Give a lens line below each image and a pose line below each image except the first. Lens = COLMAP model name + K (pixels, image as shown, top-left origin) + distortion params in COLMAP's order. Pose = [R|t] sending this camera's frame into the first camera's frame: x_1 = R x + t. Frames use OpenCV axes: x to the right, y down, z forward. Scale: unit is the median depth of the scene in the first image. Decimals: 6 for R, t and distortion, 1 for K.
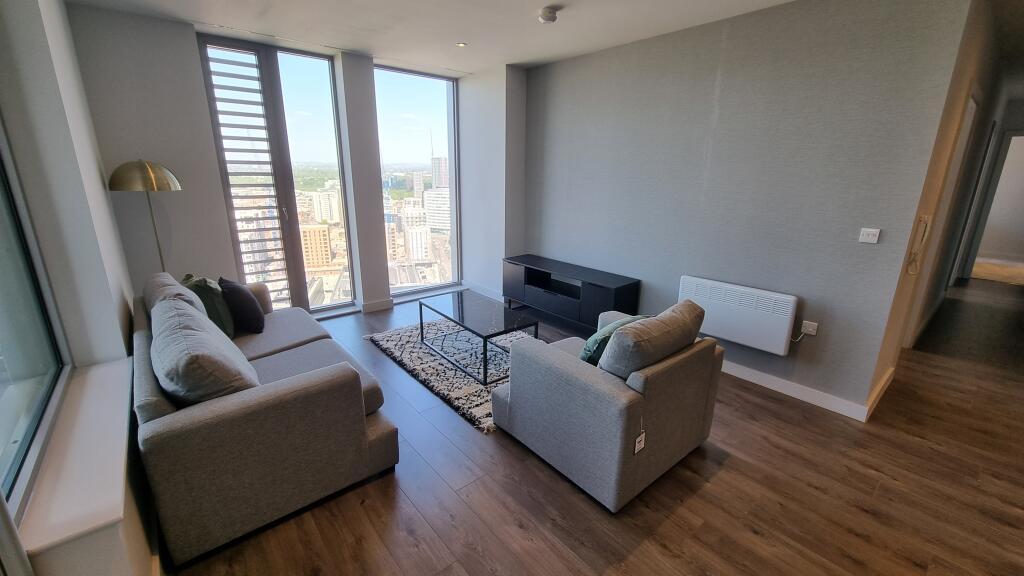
lens RADIAL K [[419.3, 0, 518.0], [0, 419.3, 291.5], [0, 0, 1]] dist [0.002446, 0.001224]
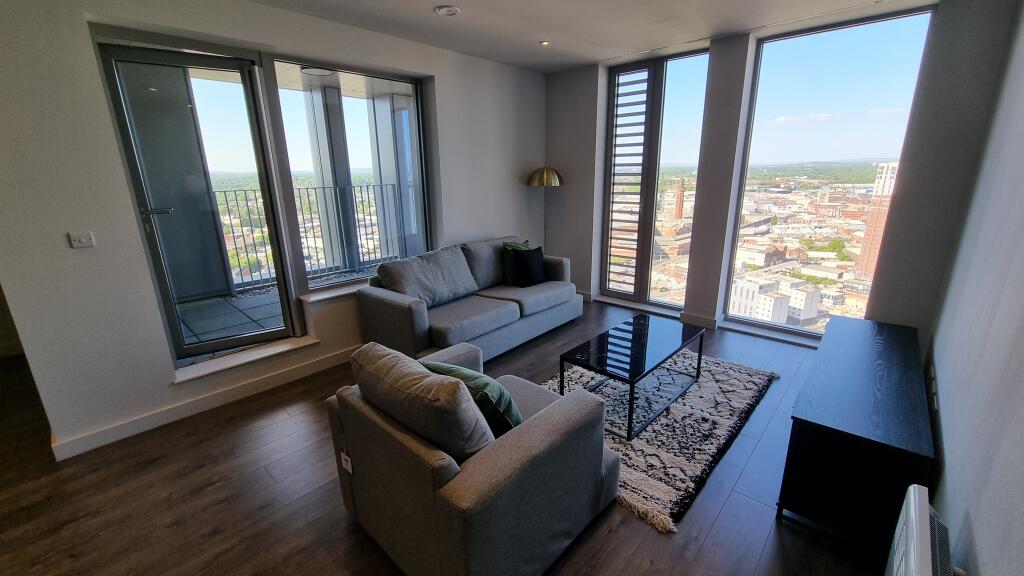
lens RADIAL K [[419.3, 0, 517.2], [0, 419.3, 295.2], [0, 0, 1]] dist [0.002446, 0.001224]
pose [[0.121697, 0.269149, -0.955379, 0.546205], [-0.259856, 0.937601, 0.231040, -0.147149], [0.957948, 0.220144, 0.184043, 0.535647]]
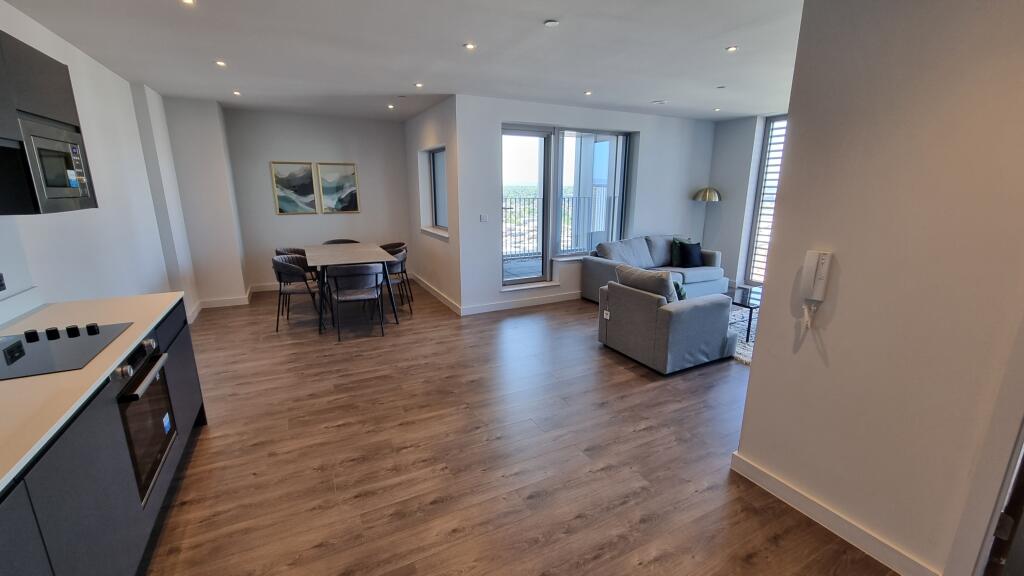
lens RADIAL K [[419.3, 0, 517.7], [0, 419.3, 290.3], [0, 0, 1]] dist [0.002446, 0.001224]
pose [[-0.217653, 0.223671, -0.950052, 1.179419], [-0.273231, 0.920506, 0.279311, -0.116531], [0.937002, 0.320376, -0.139237, 0.399543]]
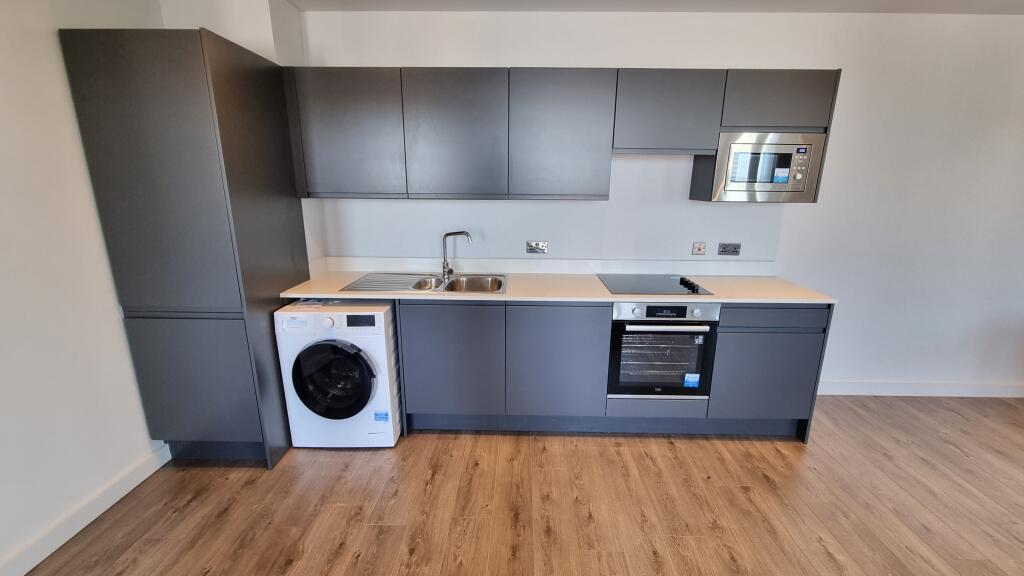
lens RADIAL K [[419.3, 0, 510.4], [0, 419.3, 288.8], [0, 0, 1]] dist [0.002446, 0.001224]
pose [[-0.740938, -0.179816, 0.647053, -4.526879], [0.170201, 0.881753, 0.439936, -0.325542], [-0.649648, 0.436095, -0.622719, 1.166618]]
